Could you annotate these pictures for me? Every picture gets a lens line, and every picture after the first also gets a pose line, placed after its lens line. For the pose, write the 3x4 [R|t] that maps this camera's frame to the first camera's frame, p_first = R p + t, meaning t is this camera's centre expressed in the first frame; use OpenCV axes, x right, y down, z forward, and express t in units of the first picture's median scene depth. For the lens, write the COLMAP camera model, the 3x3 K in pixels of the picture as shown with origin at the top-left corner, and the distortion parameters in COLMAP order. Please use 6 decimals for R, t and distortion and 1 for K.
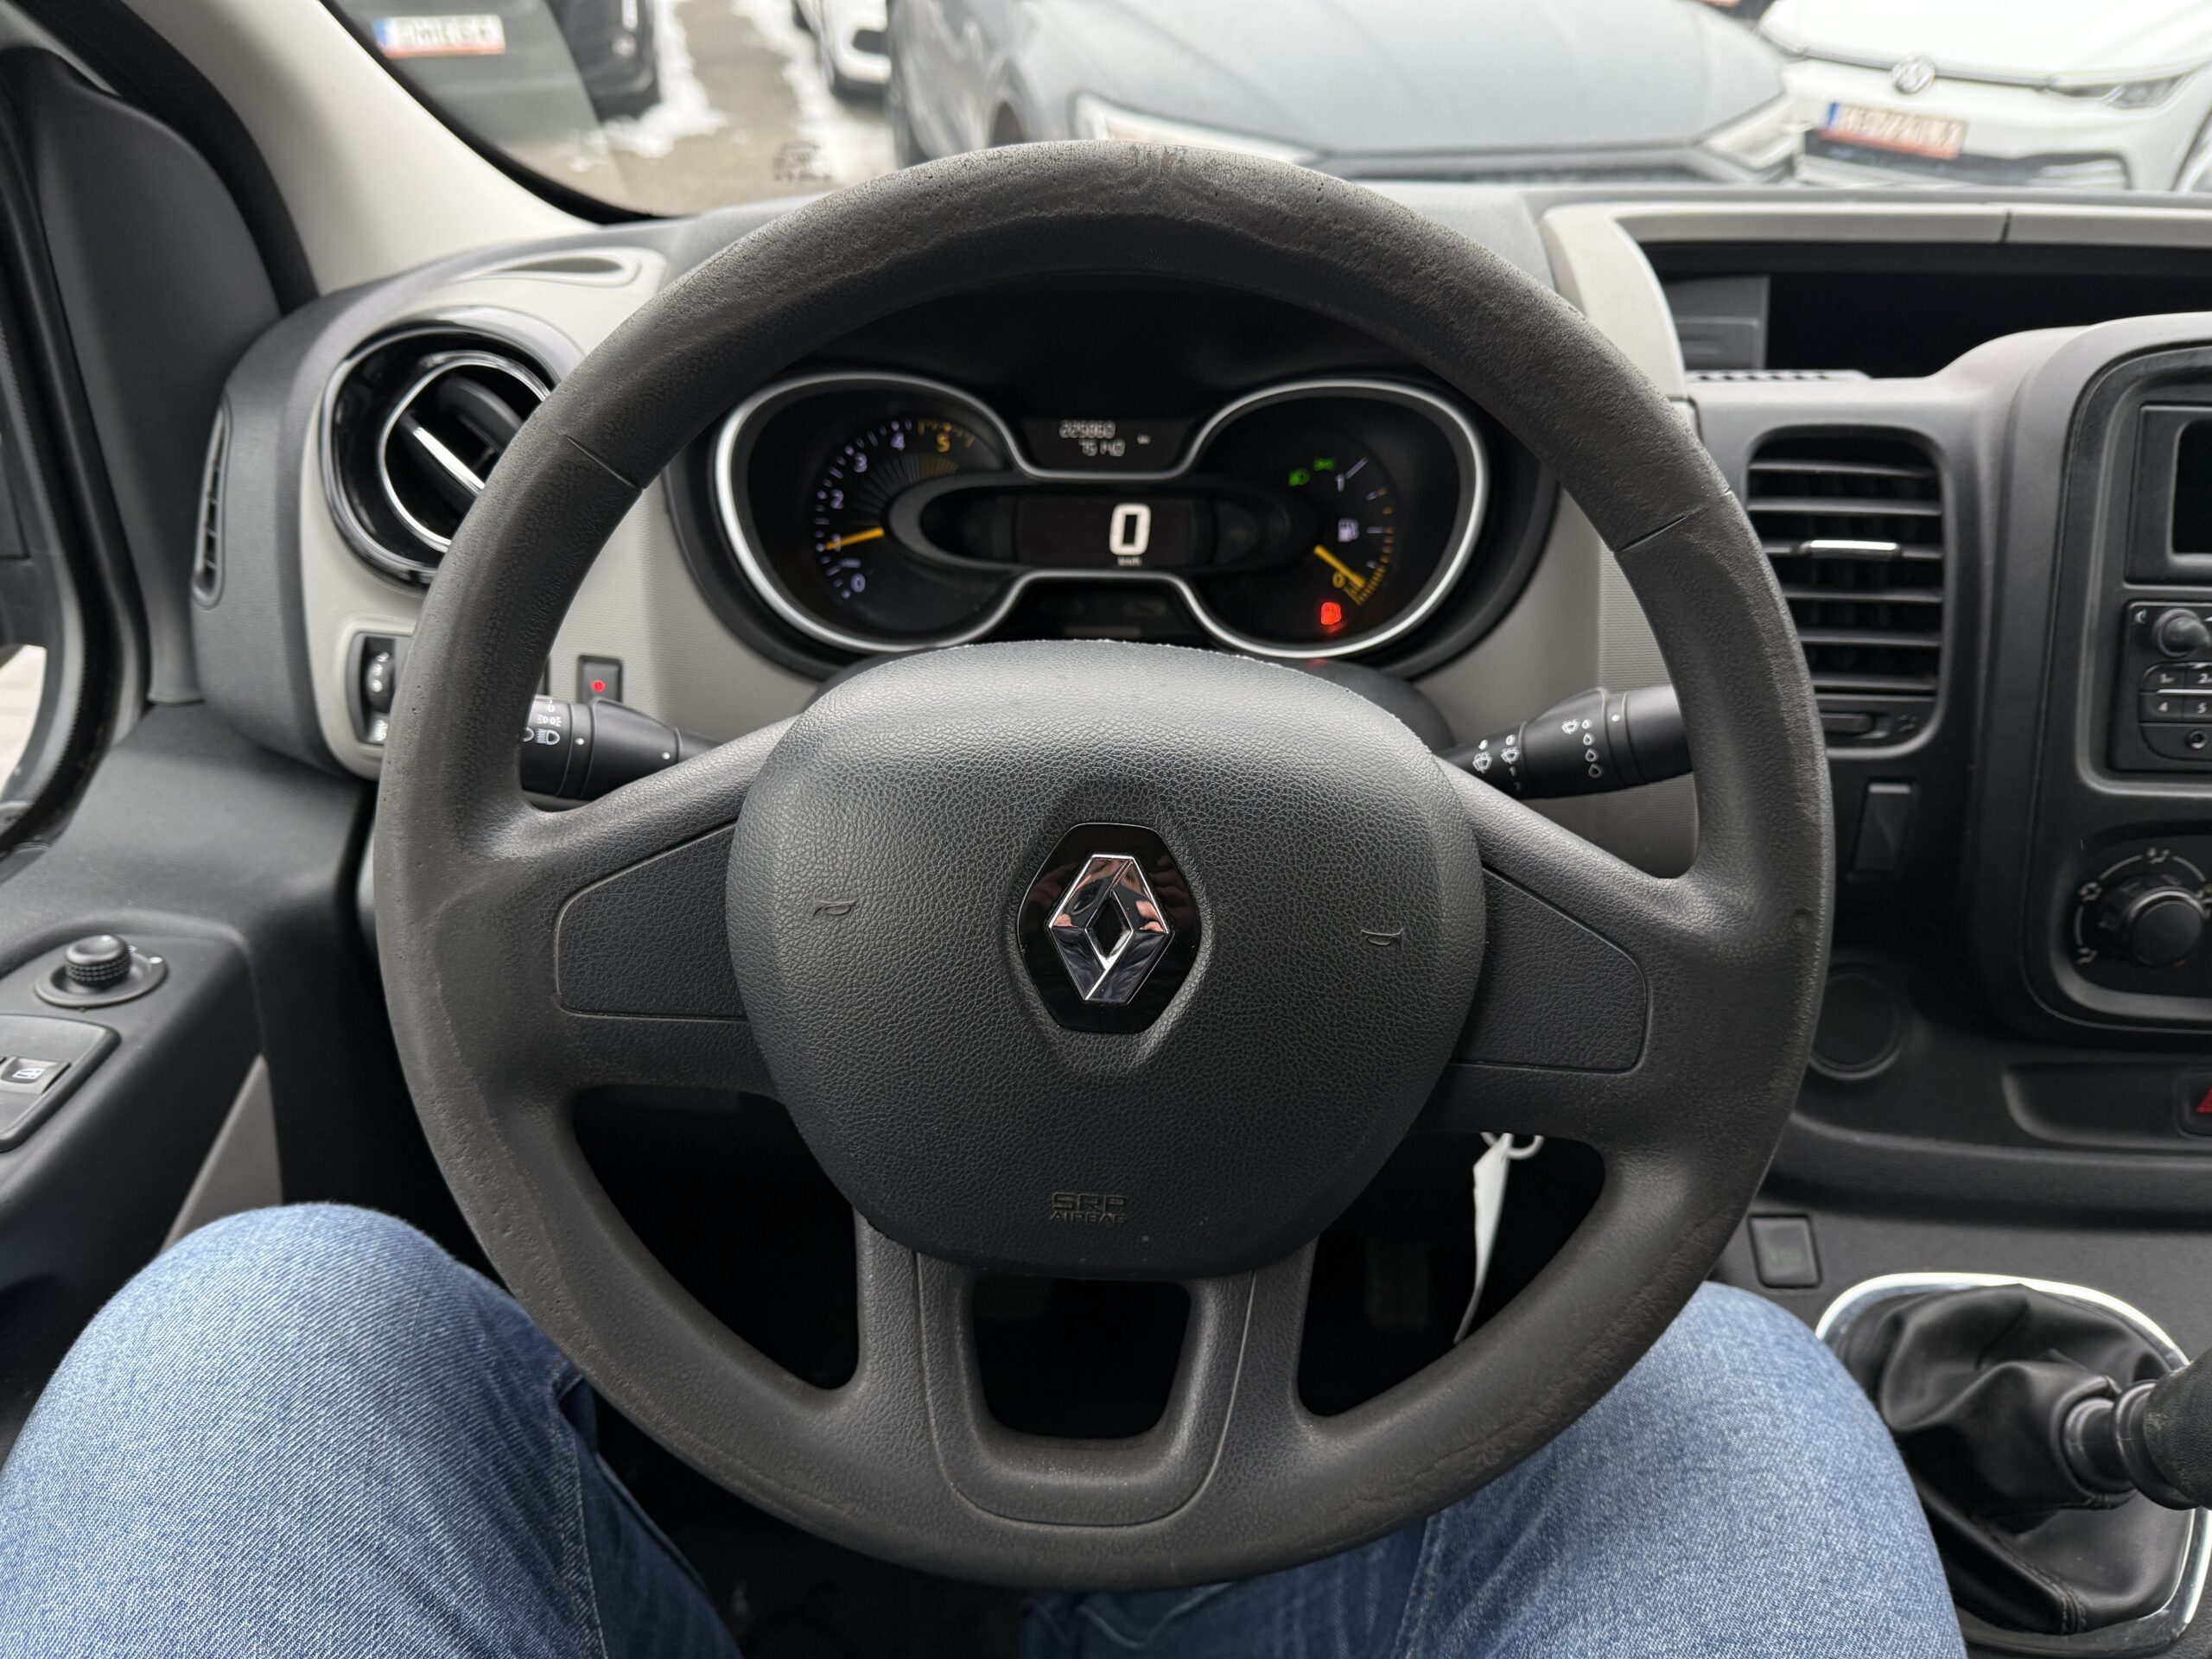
lens RADIAL K [[1591.2, 0, 1102.2], [0, 1591.2, 841.2], [0, 0, 1]] dist [0.001035, -0.004242]
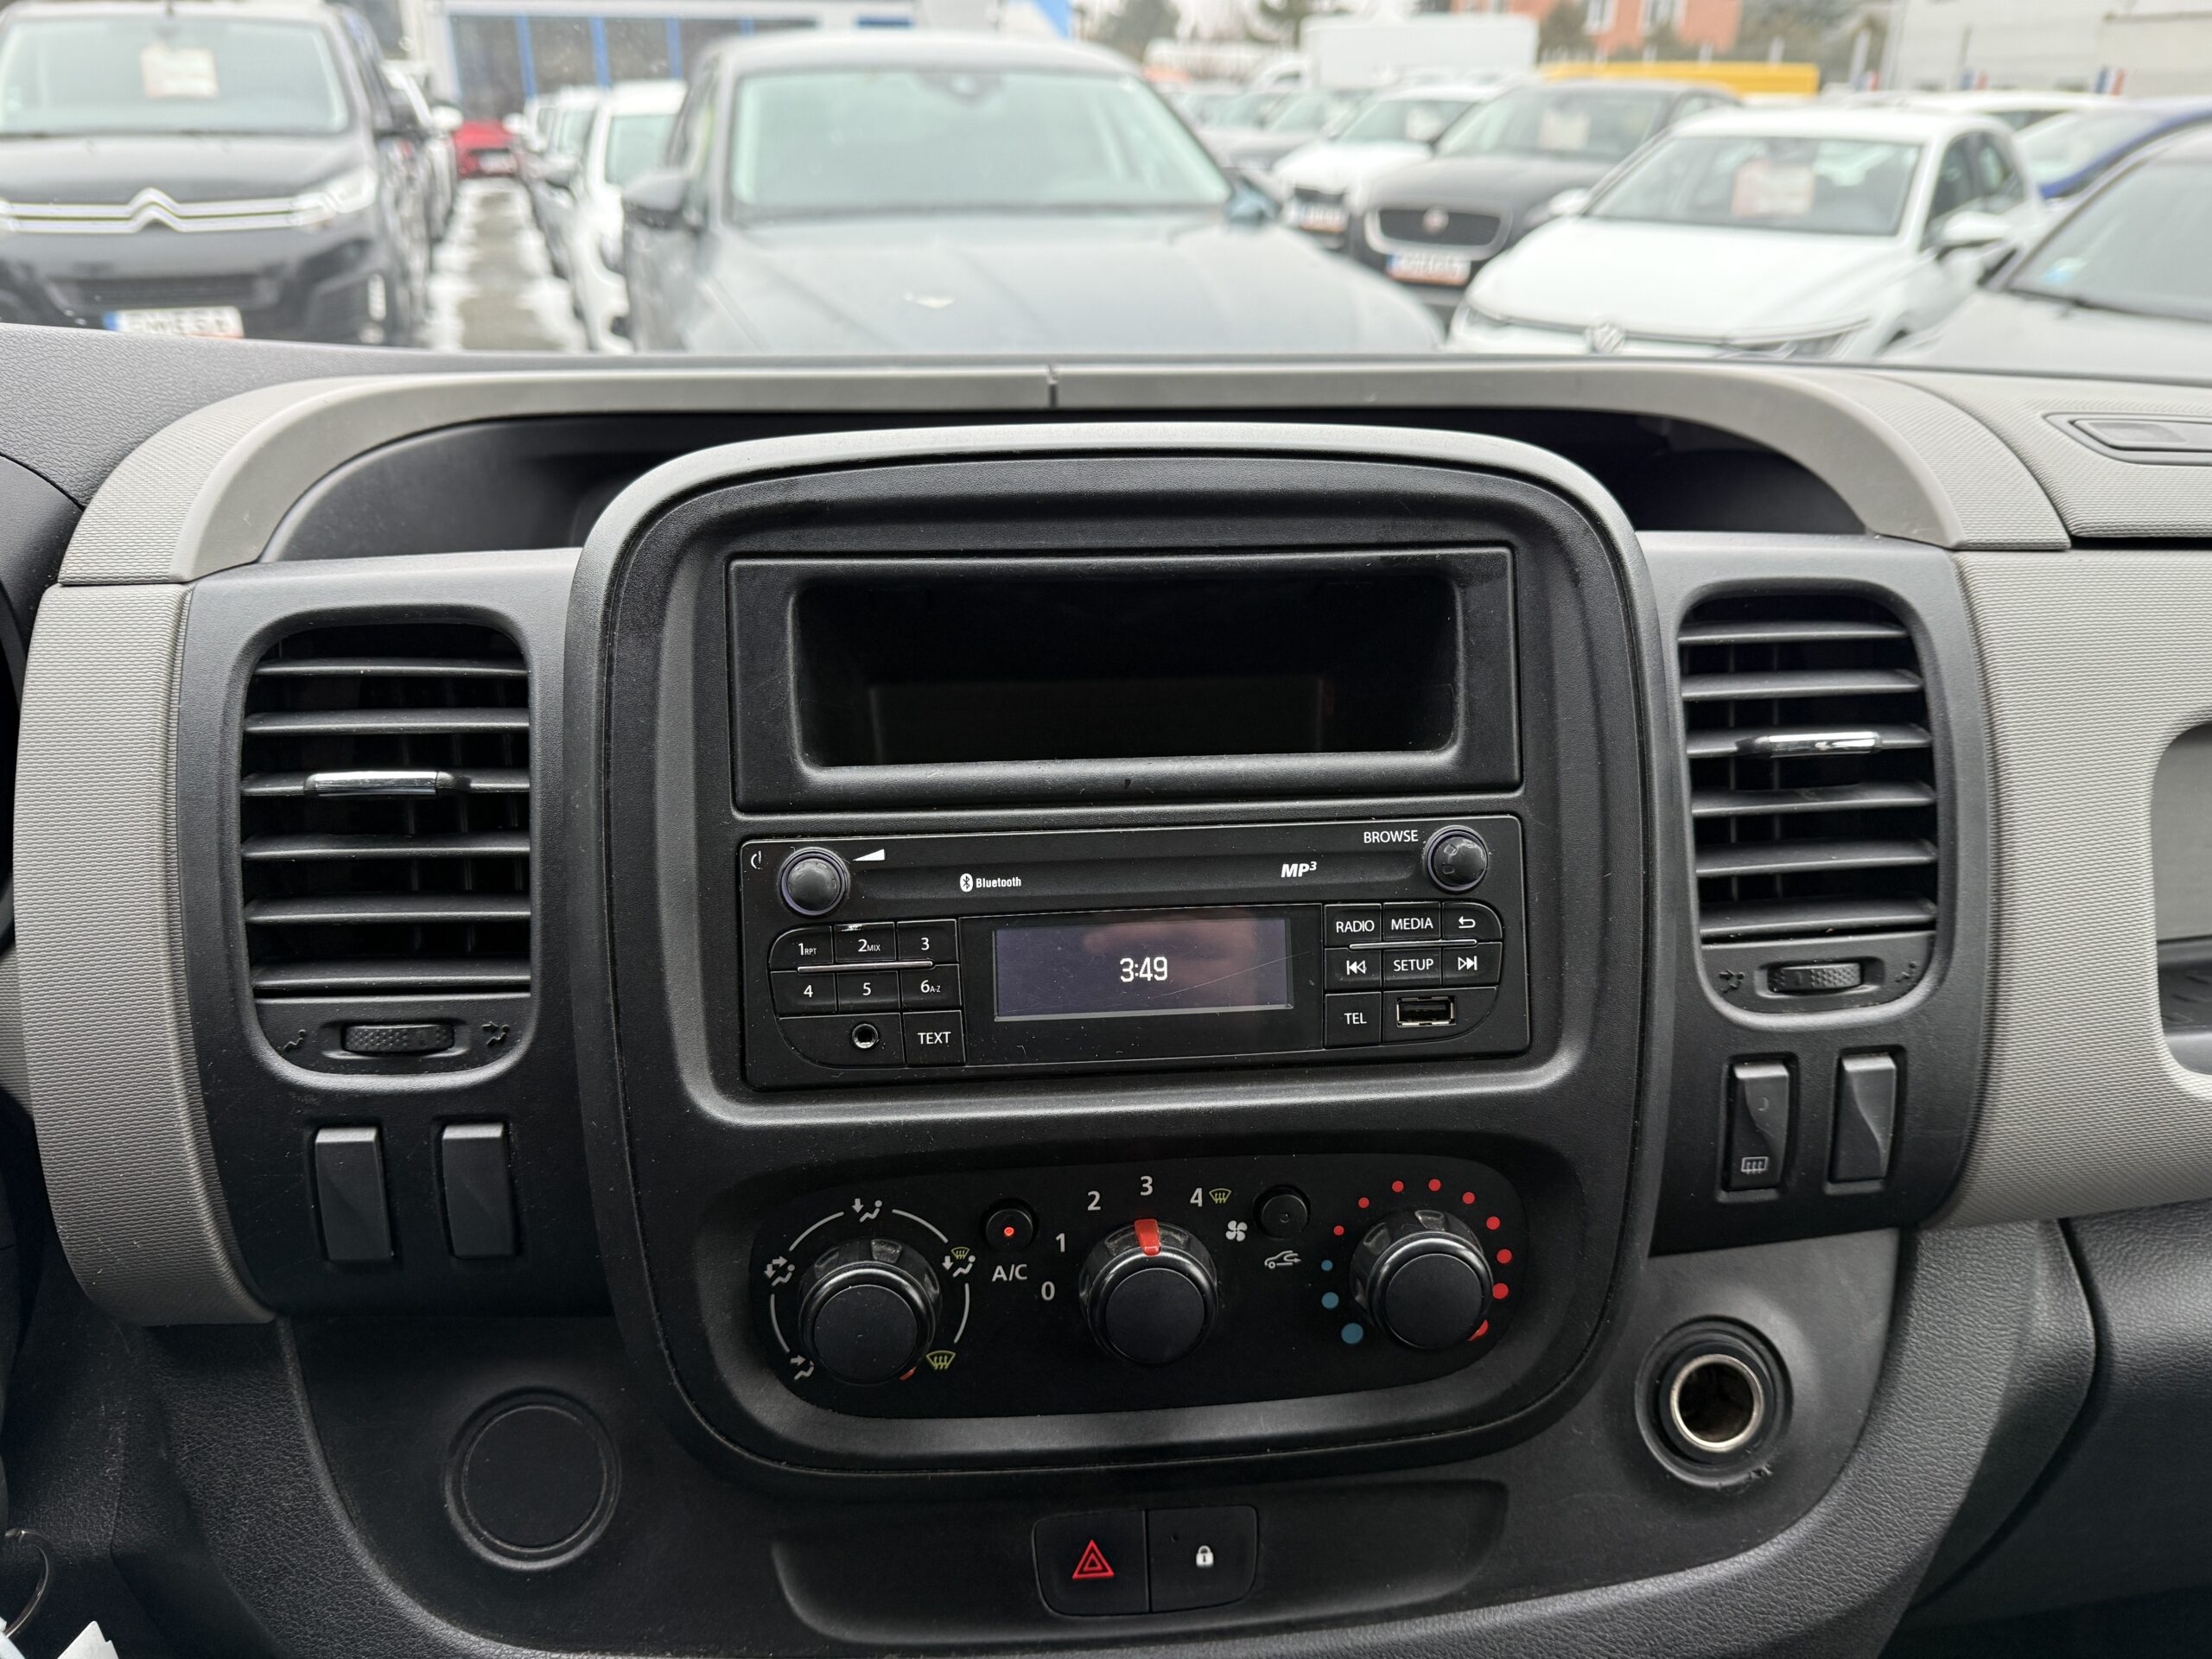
lens RADIAL K [[1611.2, 0, 1106.0], [0, 1611.2, 829.5], [0, 0, 1]] dist [-0.000490, -0.003839]
pose [[0.993492, -0.049343, 0.102662, 0.702559], [0.065467, 0.984918, -0.160156, -0.033356], [-0.093211, 0.165835, 0.981739, 0.299676]]
